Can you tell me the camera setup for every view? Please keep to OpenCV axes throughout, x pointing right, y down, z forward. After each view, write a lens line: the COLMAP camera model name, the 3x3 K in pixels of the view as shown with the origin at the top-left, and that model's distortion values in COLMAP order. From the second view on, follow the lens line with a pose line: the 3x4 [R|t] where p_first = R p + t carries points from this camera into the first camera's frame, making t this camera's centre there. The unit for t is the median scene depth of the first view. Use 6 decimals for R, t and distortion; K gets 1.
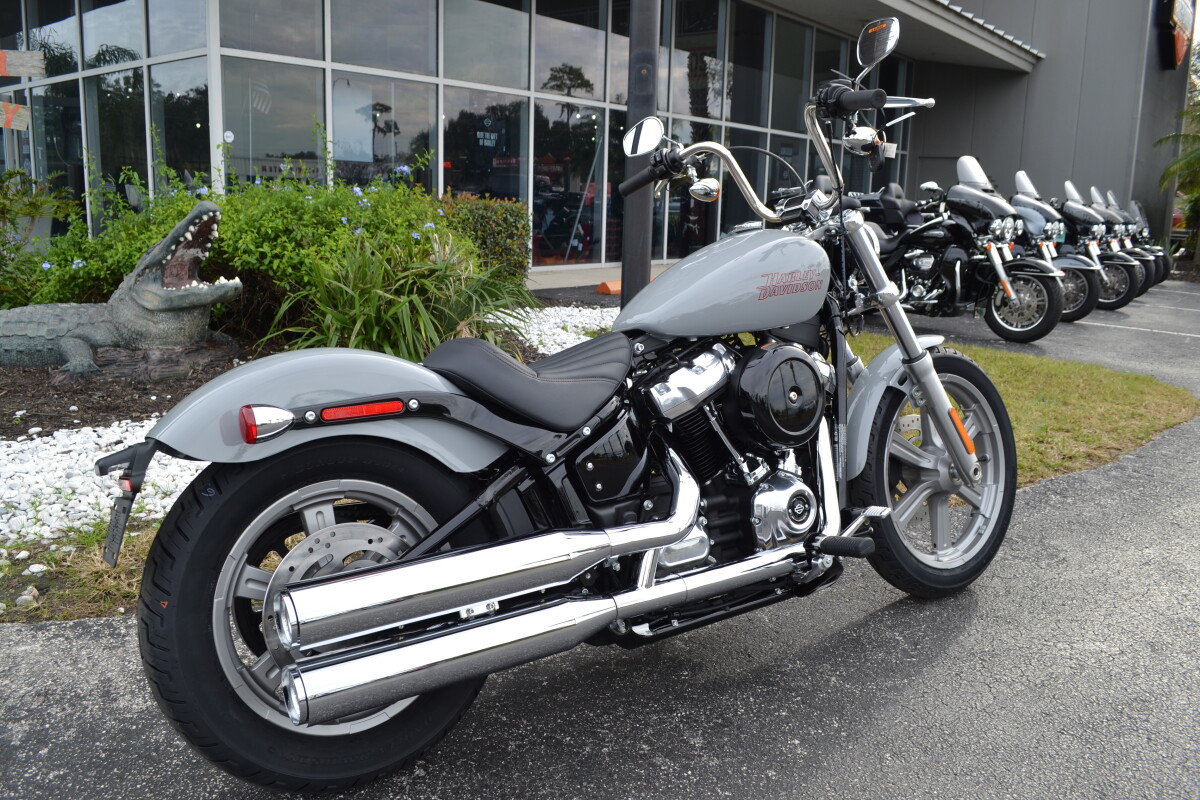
lens RADIAL K [[978.2, 0, 573.3], [0, 978.2, 402.4], [0, 0, 1]] dist [-0.076416, -0.006442]
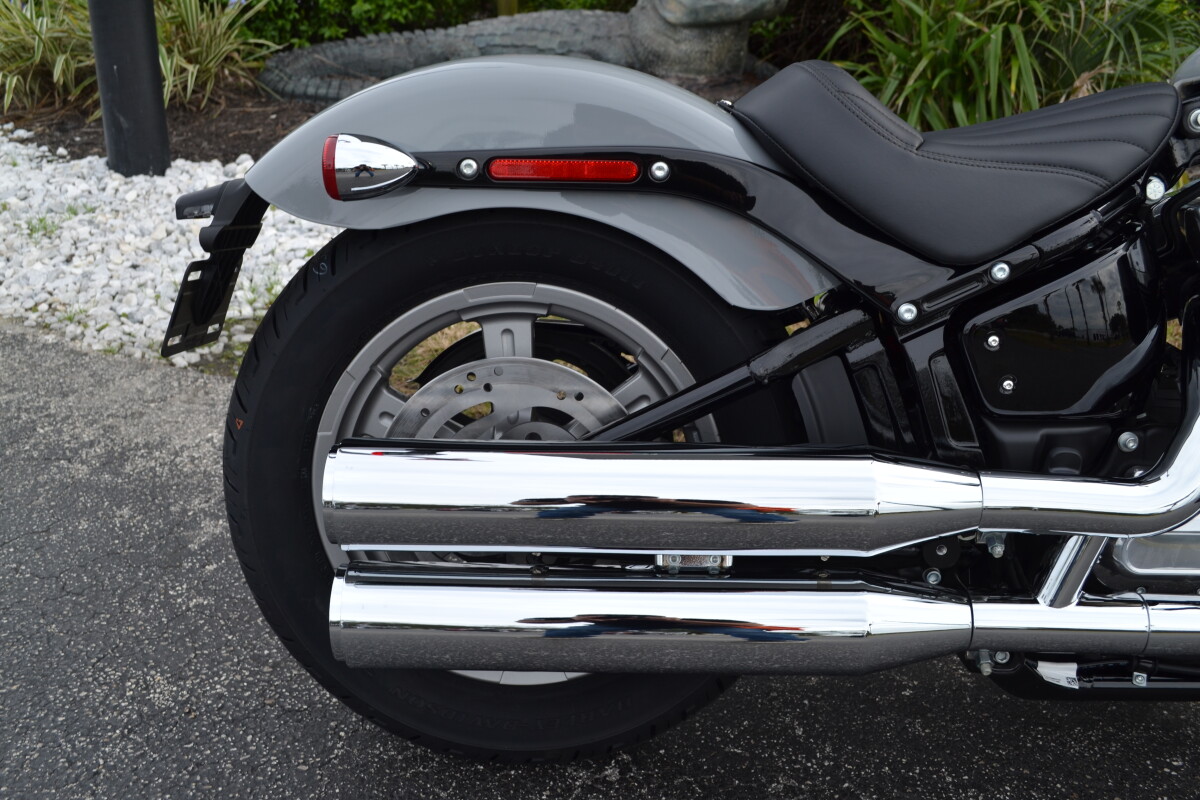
lens RADIAL K [[1185.8, 0, 600.0], [0, 1185.8, 400.0], [0, 0, 1]] dist [-0.075355, 0.000296]
pose [[0.813972, 0.222011, -0.536806, 0.182762], [-0.118565, 0.968128, 0.220613, -0.014676], [0.568675, -0.115926, 0.814352, 0.397471]]
